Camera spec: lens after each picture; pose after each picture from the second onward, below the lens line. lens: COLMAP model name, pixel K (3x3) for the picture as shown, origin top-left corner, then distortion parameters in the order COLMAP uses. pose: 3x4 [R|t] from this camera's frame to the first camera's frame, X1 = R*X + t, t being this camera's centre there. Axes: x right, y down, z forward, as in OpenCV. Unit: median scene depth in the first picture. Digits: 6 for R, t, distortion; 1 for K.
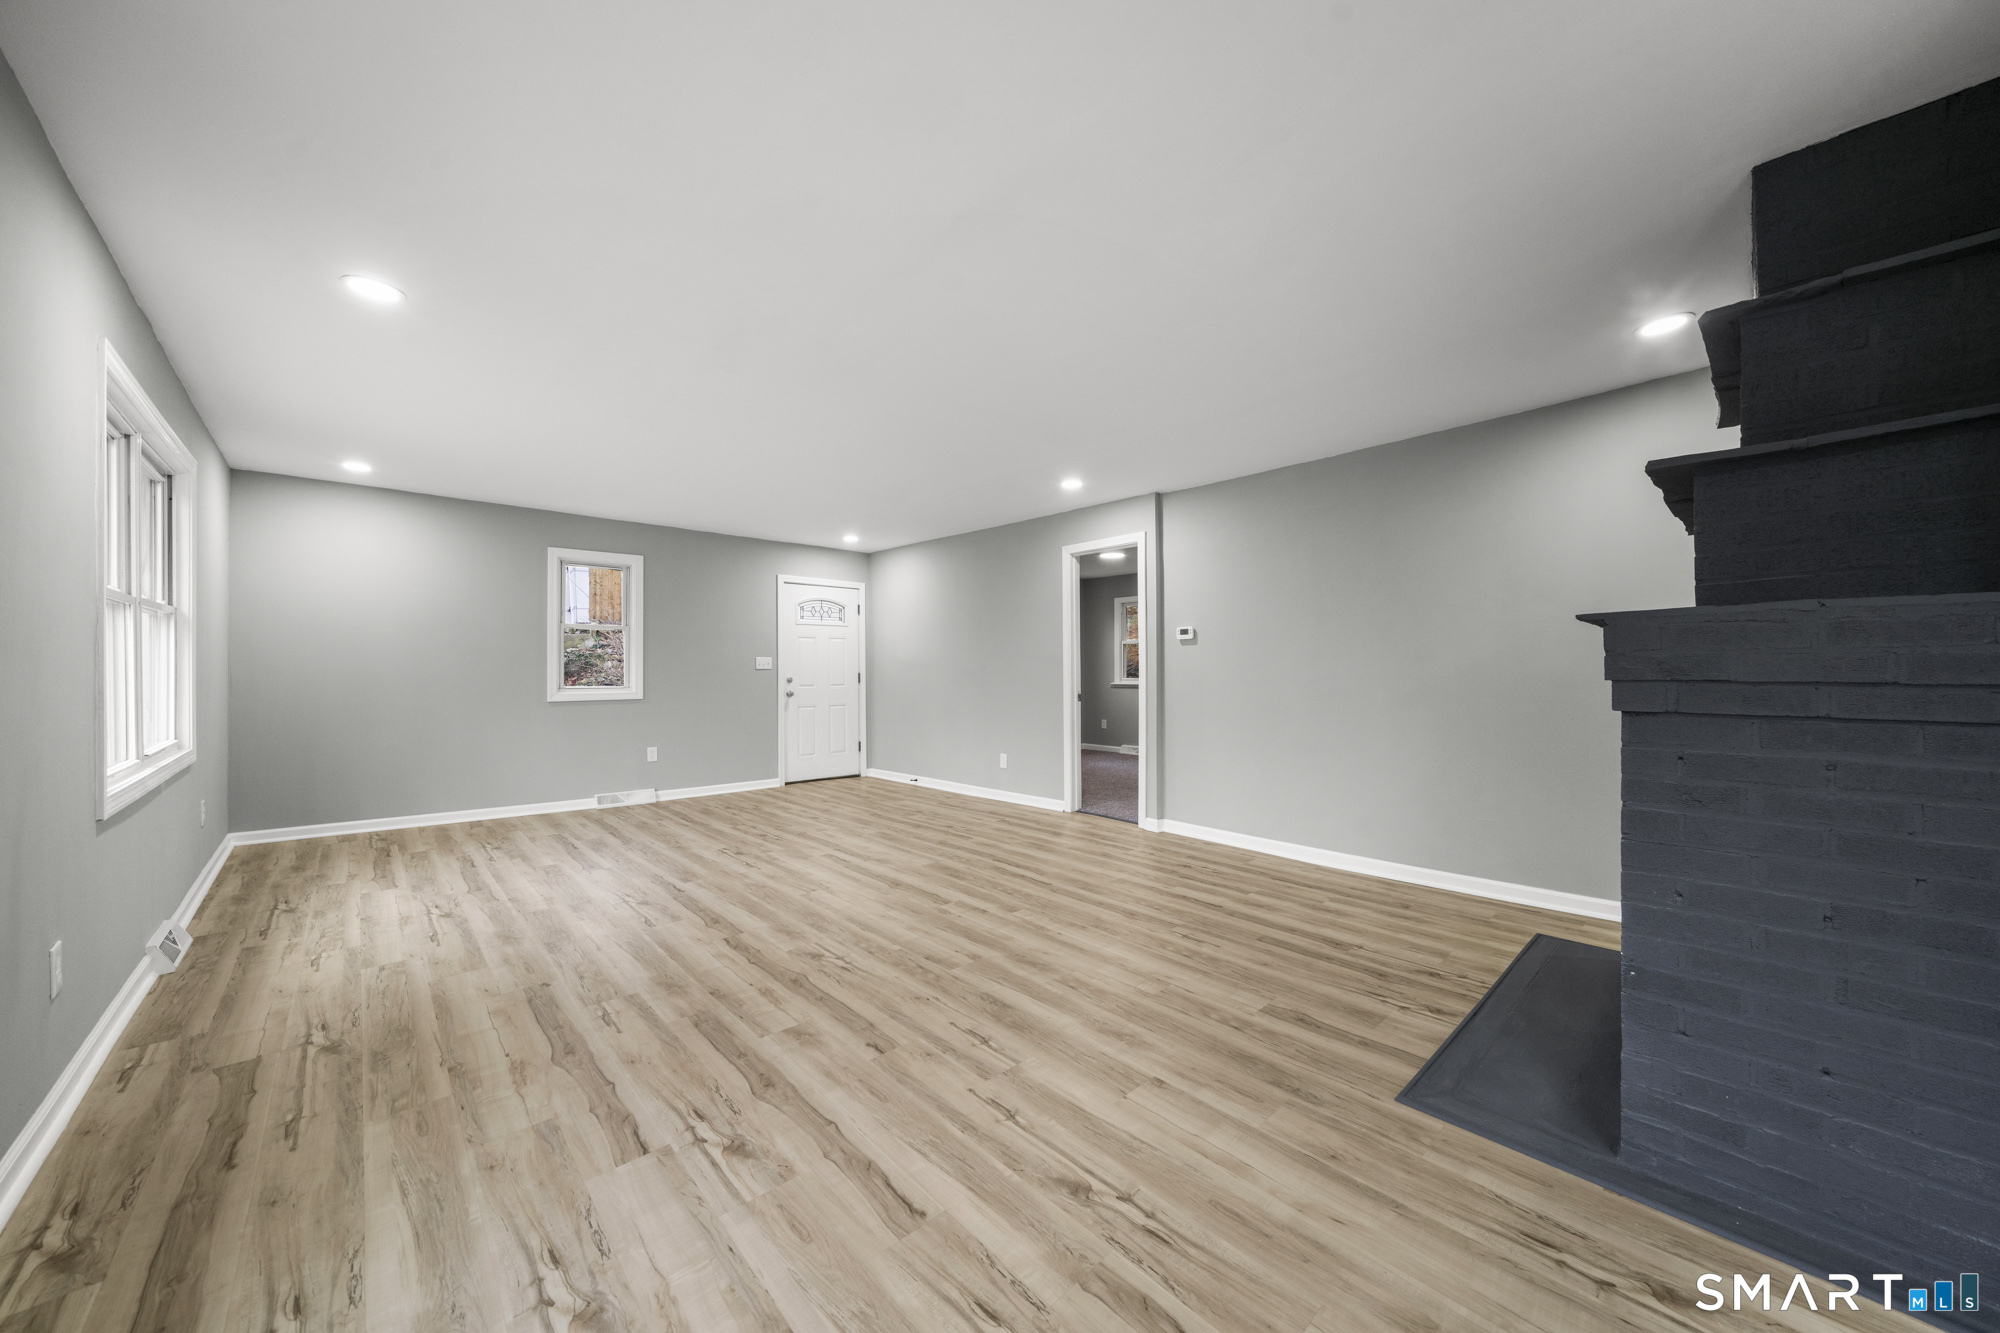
lens RADIAL K [[708.9, 0, 999.6], [0, 708.9, 678.5], [0, 0, 1]] dist [-0.007614, -0.000055]
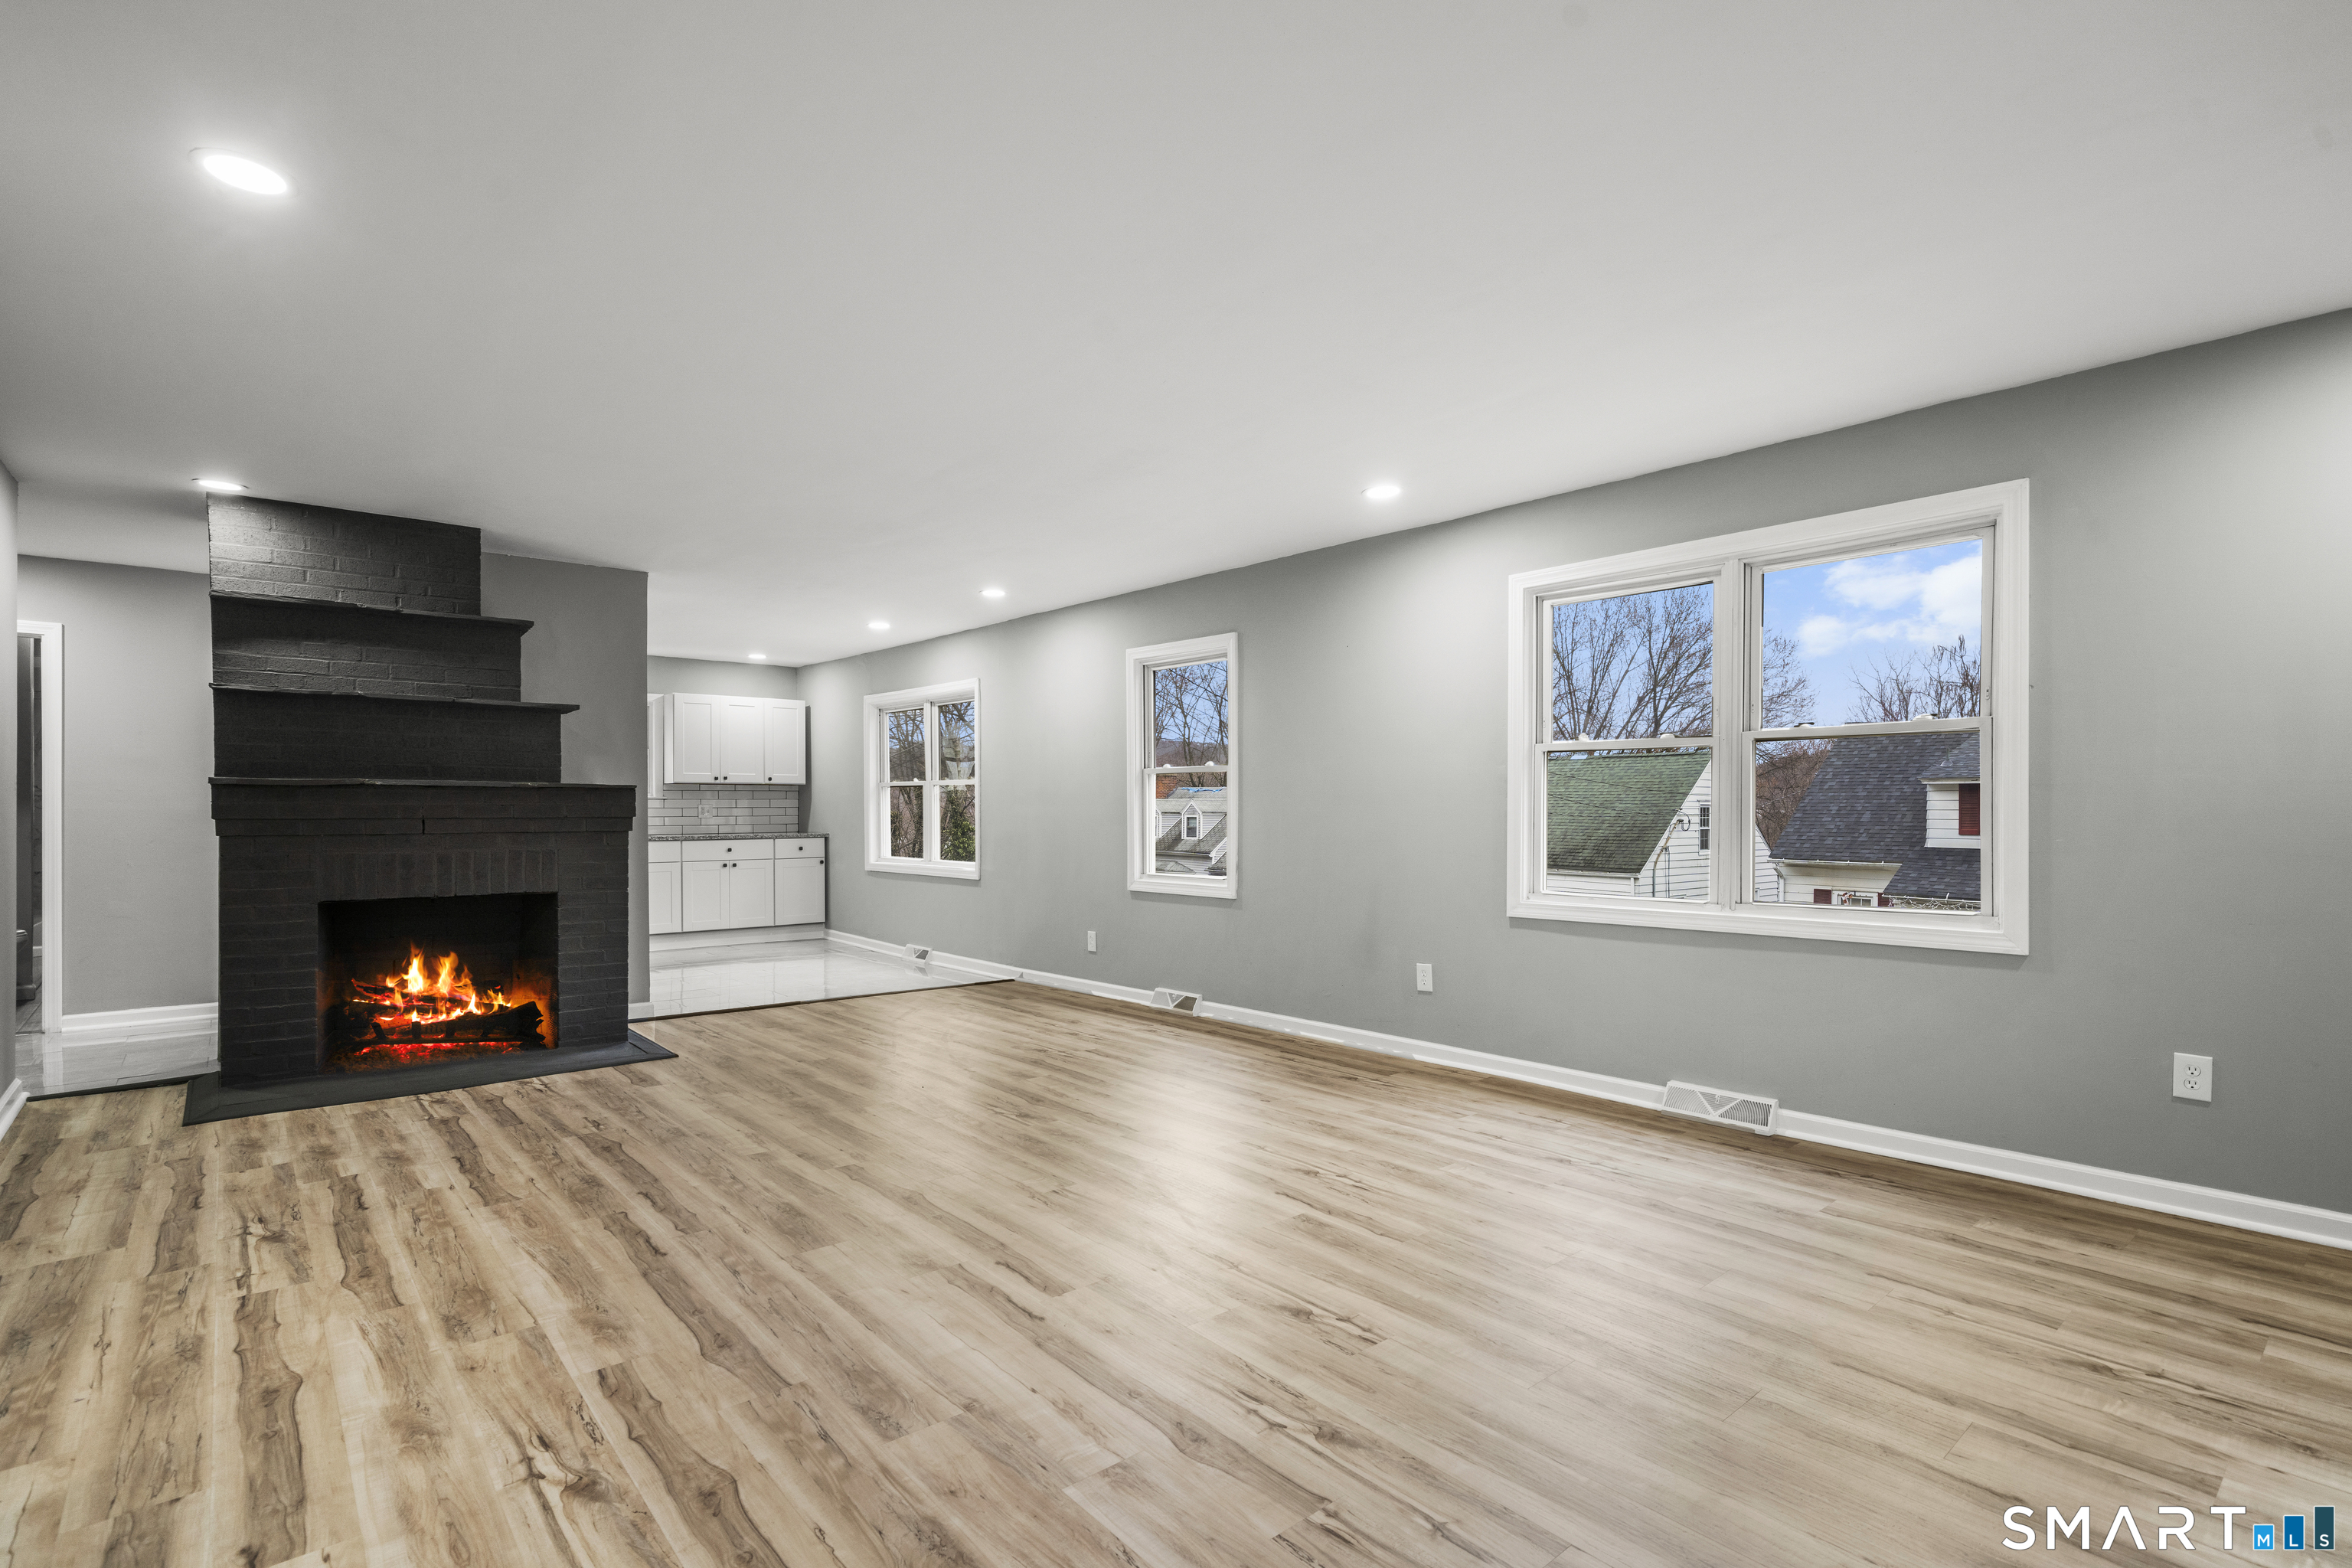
lens RADIAL K [[1064.2, 0, 1147.5], [0, 1064.2, 829.0], [0, 0, 1]] dist [-0.002082, -0.000237]
pose [[-0.998888, -0.000609, 0.047137, -0.412321], [0.000729, 0.999597, 0.028369, -0.023812], [-0.047135, 0.028372, -0.998486, 2.020972]]
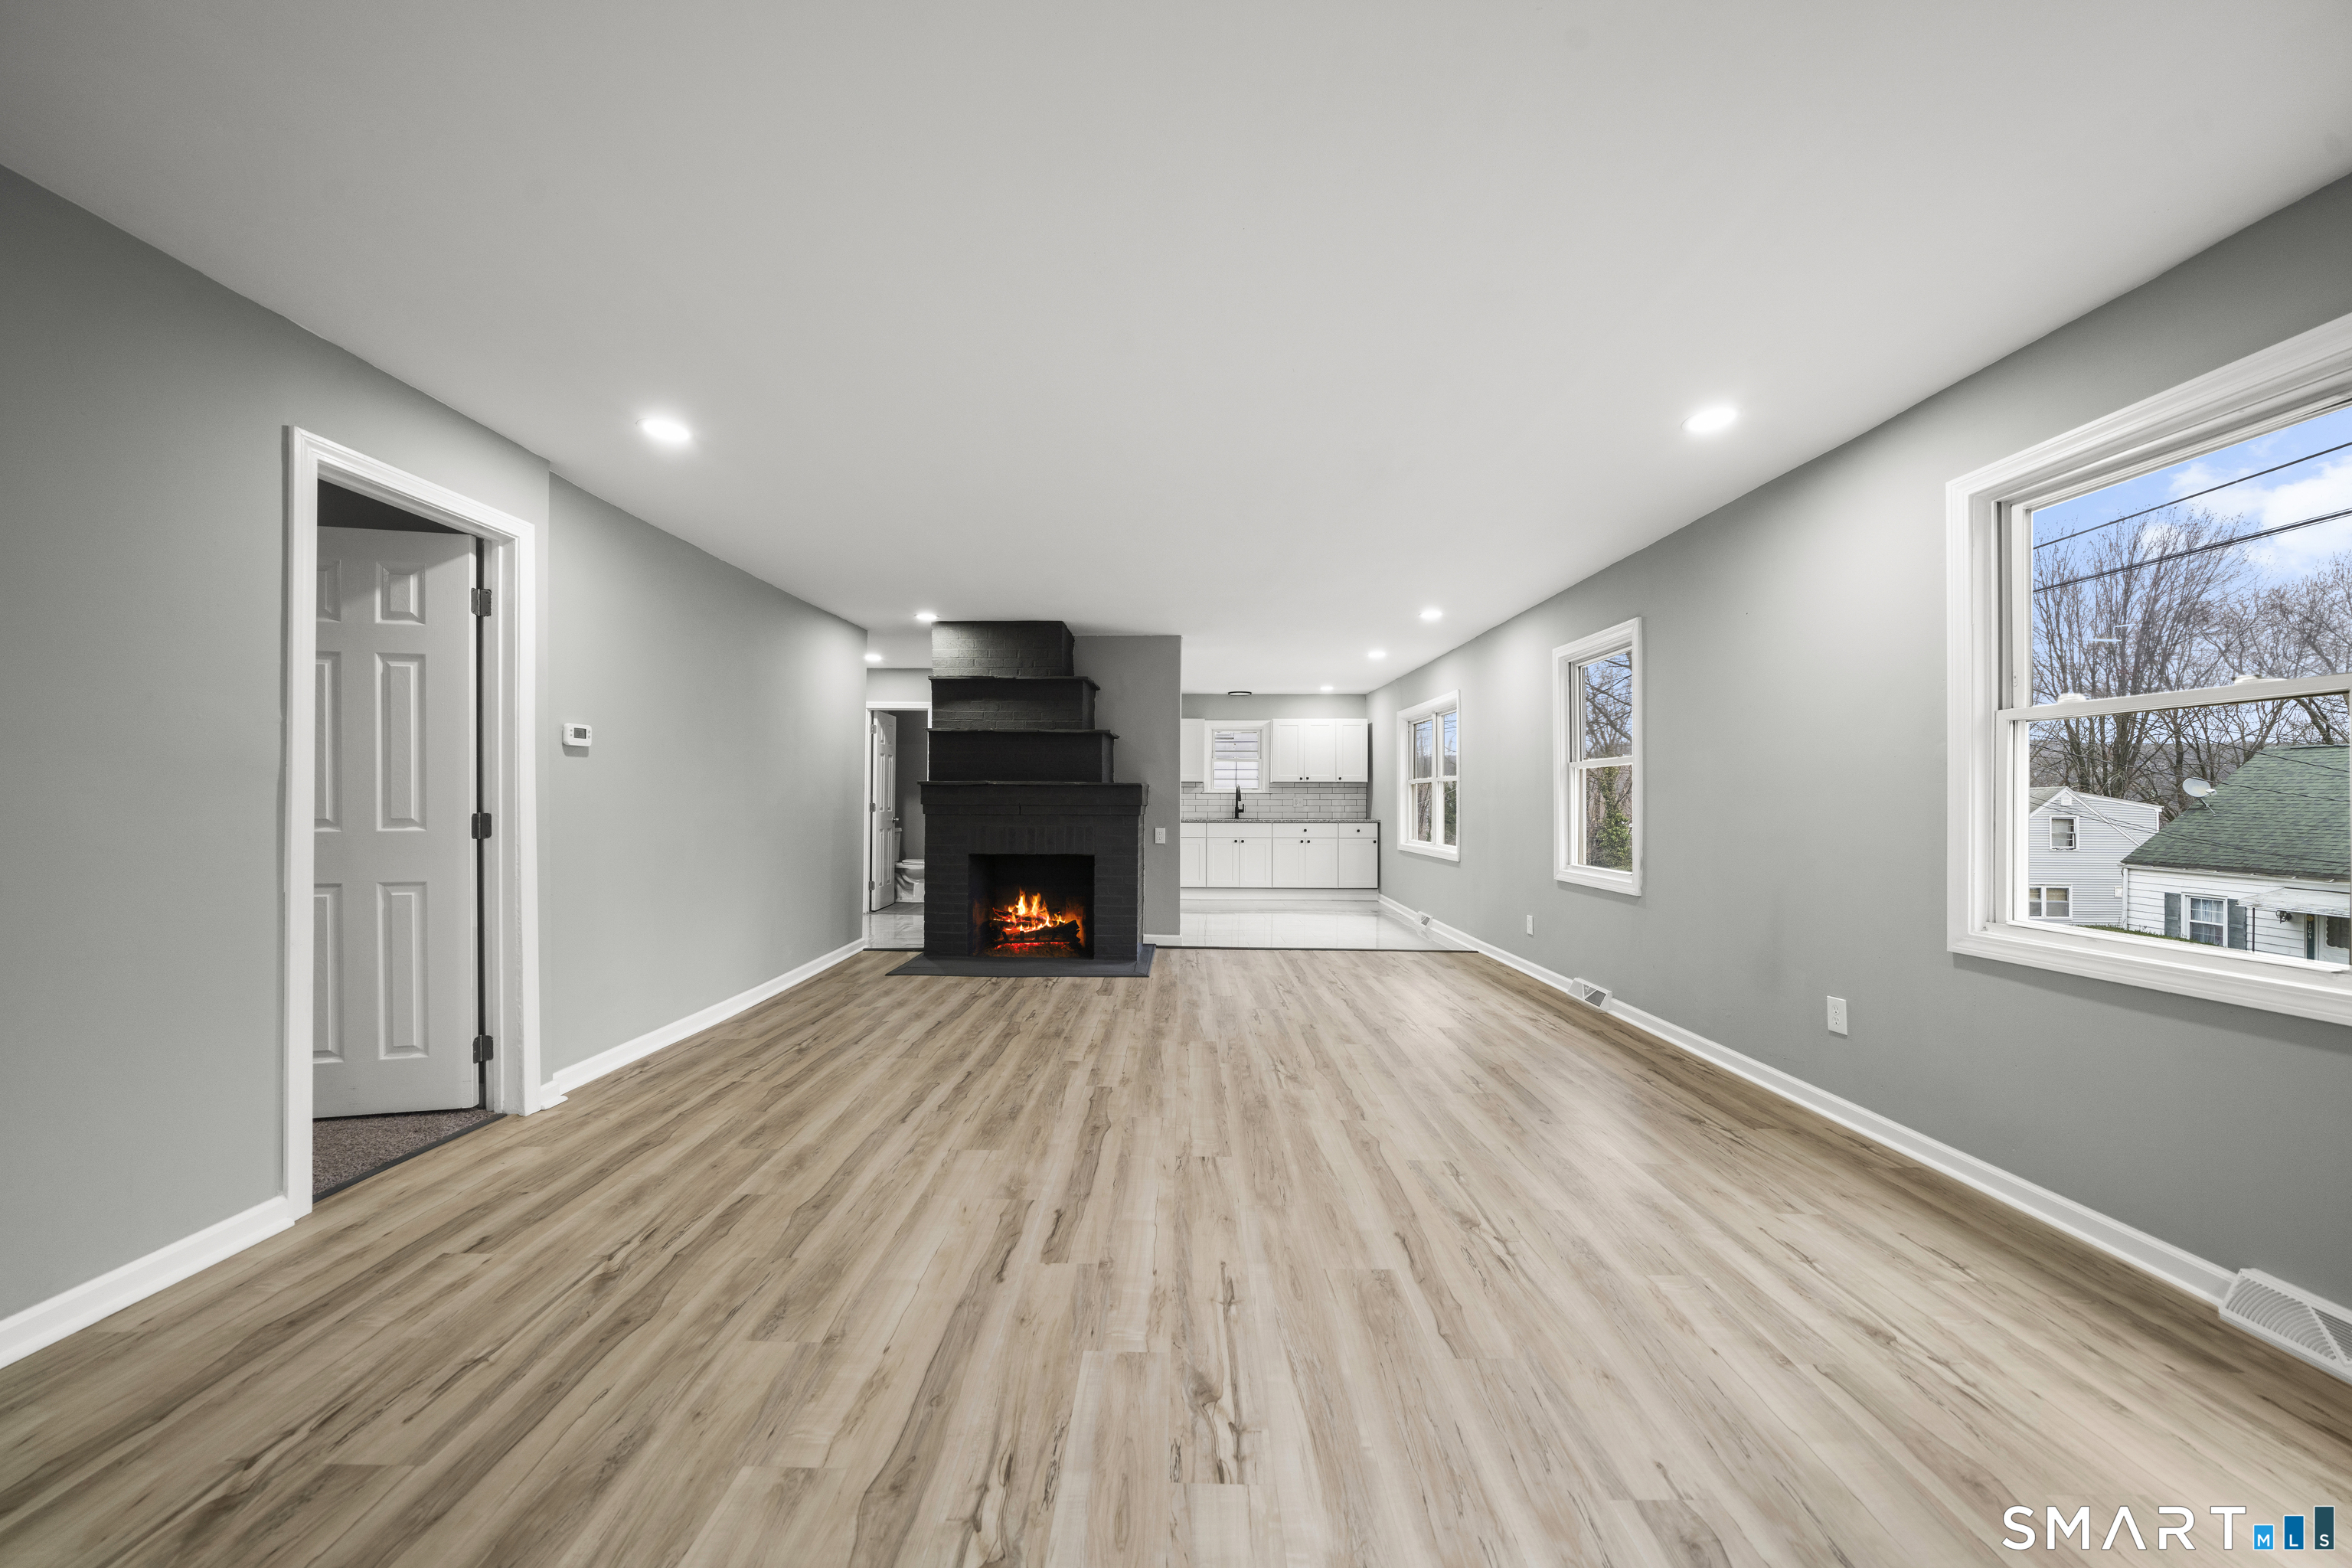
lens RADIAL K [[778.3, 0, 1191.2], [0, 778.3, 798.5], [0, 0, 1]] dist [-0.006083, -0.000147]
pose [[-0.739758, -0.001063, 0.672872, -0.774088], [0.002613, 0.999987, 0.004452, -0.019447], [-0.672867, 0.005052, -0.739746, 1.640692]]
